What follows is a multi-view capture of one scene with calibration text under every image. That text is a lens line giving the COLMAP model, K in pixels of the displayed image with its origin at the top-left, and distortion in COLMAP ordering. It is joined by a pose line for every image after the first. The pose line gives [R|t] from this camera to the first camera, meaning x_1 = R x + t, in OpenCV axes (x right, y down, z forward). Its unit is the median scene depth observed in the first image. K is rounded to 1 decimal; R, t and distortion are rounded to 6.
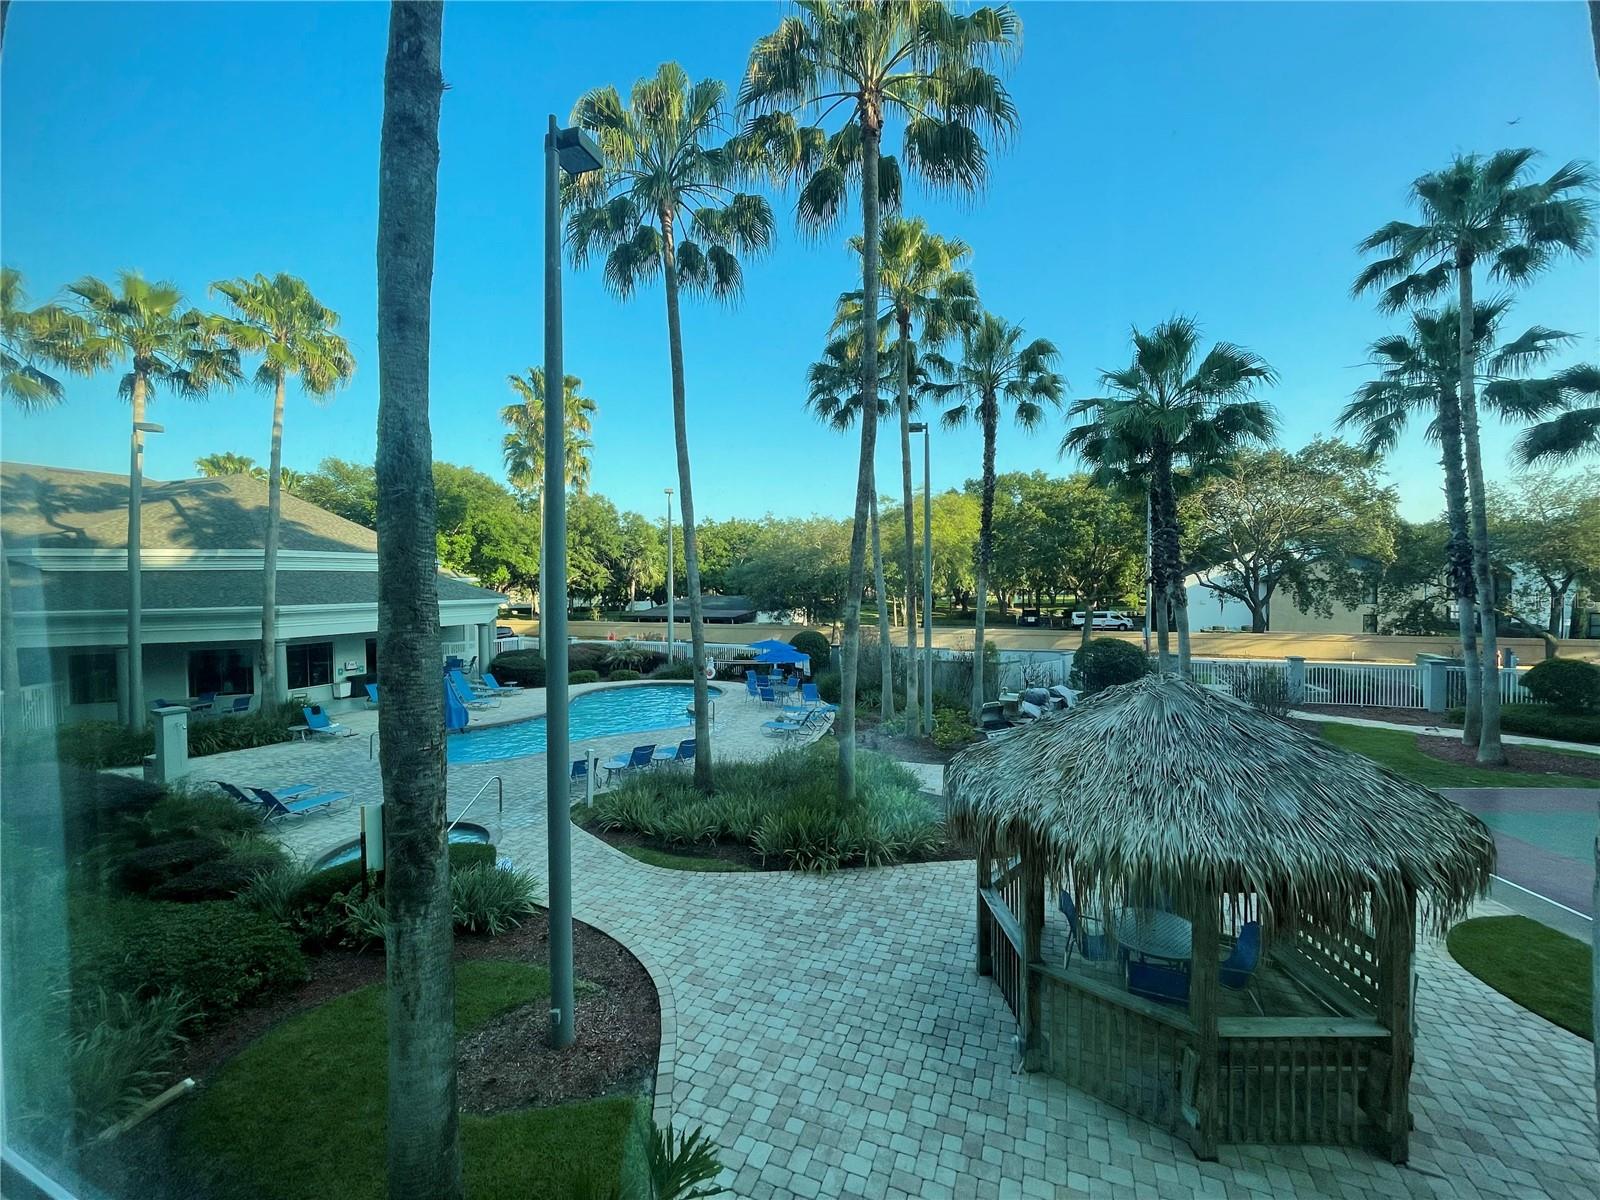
lens RADIAL K [[643.9, 0, 797.1], [0, 643.9, 596.1], [0, 0, 1]] dist [-0.002504, -0.000566]
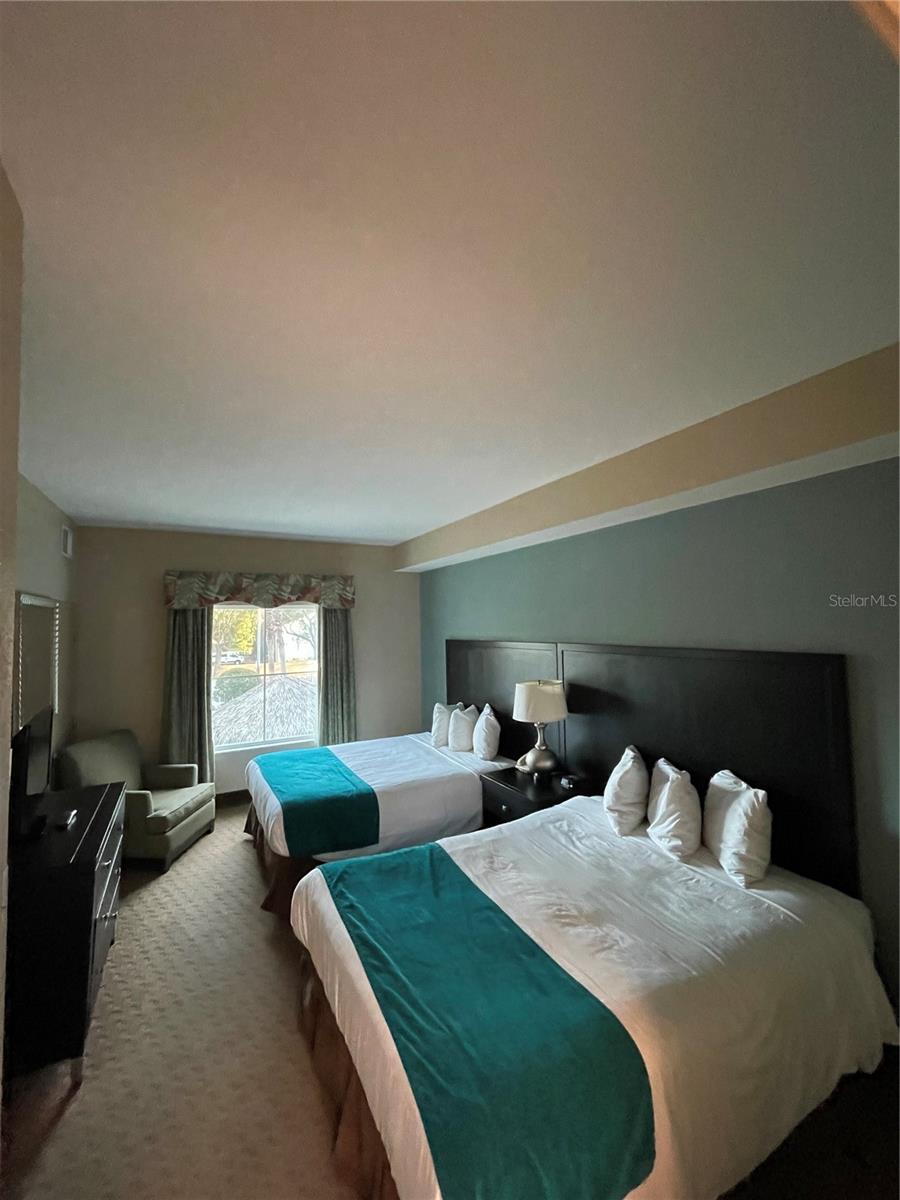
lens RADIAL K [[483.0, 0, 447.7], [0, 483.0, 597.6], [0, 0, 1]] dist [-0.002504, -0.000566]
pose [[0.631153, 0.038555, 0.774700, -0.111206], [0.031223, 0.996692, -0.075040, -0.002914], [-0.775030, 0.071550, 0.627861, -0.155498]]
